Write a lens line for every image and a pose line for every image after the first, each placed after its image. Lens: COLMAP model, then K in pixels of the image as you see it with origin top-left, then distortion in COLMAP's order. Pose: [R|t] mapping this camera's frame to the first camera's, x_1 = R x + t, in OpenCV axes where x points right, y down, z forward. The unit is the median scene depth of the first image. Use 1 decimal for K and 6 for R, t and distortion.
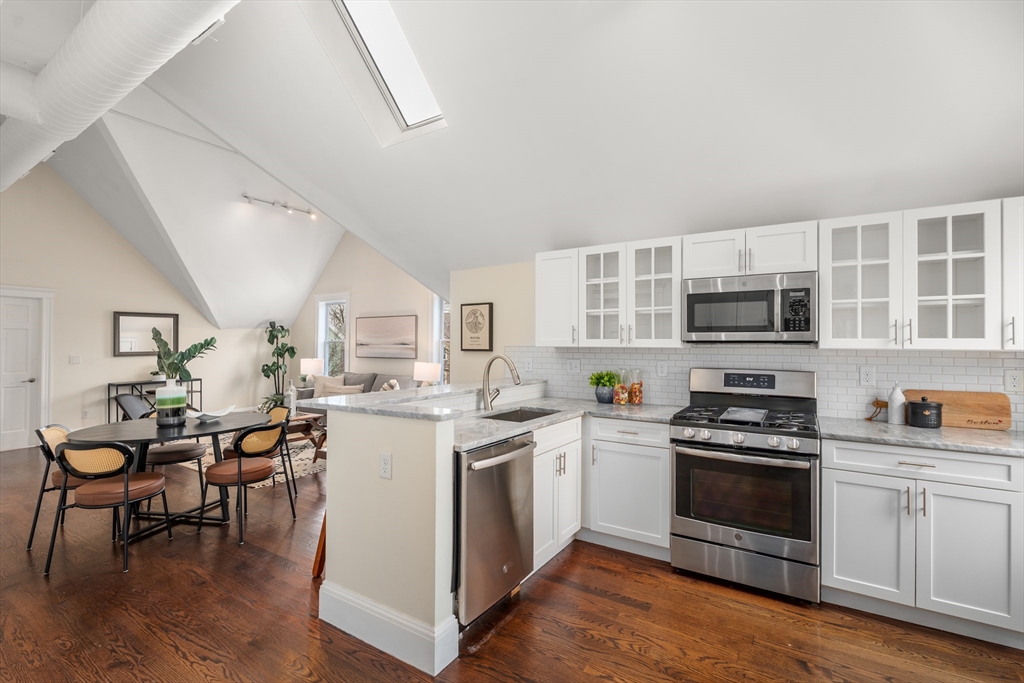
lens RADIAL K [[366.9, 0, 512.0], [0, 366.9, 341.5], [0, 0, 1]] dist [-0.000995, -0.000007]
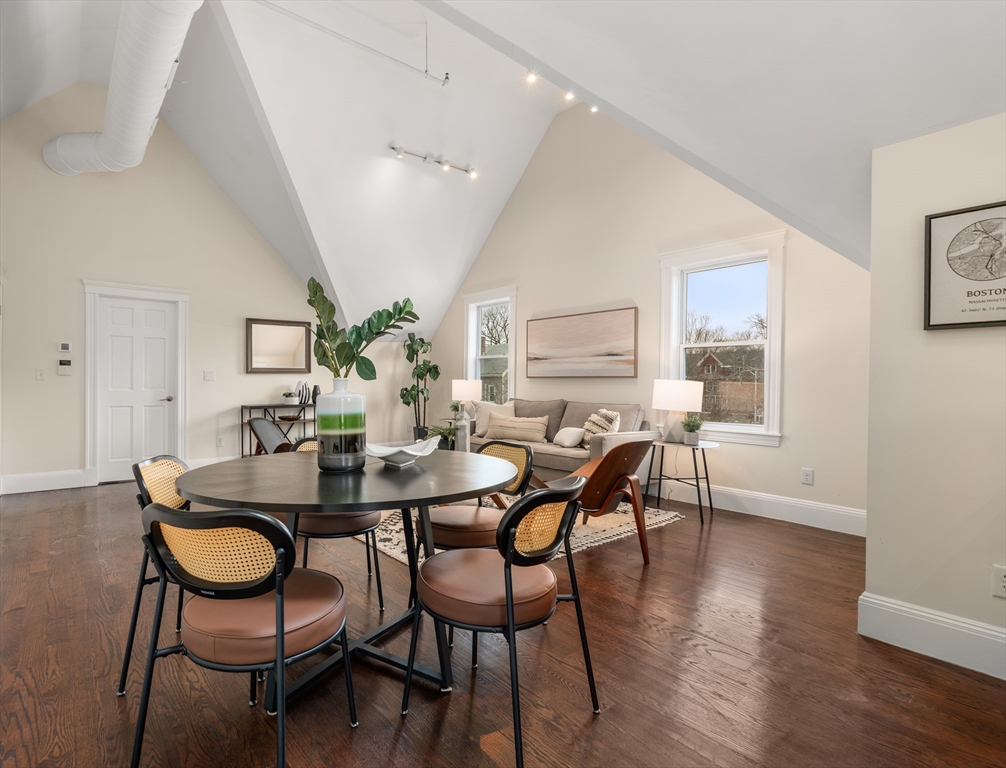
lens RADIAL K [[444.9, 0, 521.2], [0, 444.9, 384.5], [0, 0, 1]] dist [0.002273, 0.000348]
pose [[0.963128, 0.012057, -0.268774, -0.230152], [-0.006746, 0.999763, 0.020676, 0.042483], [0.268959, -0.018100, 0.962981, 0.208603]]
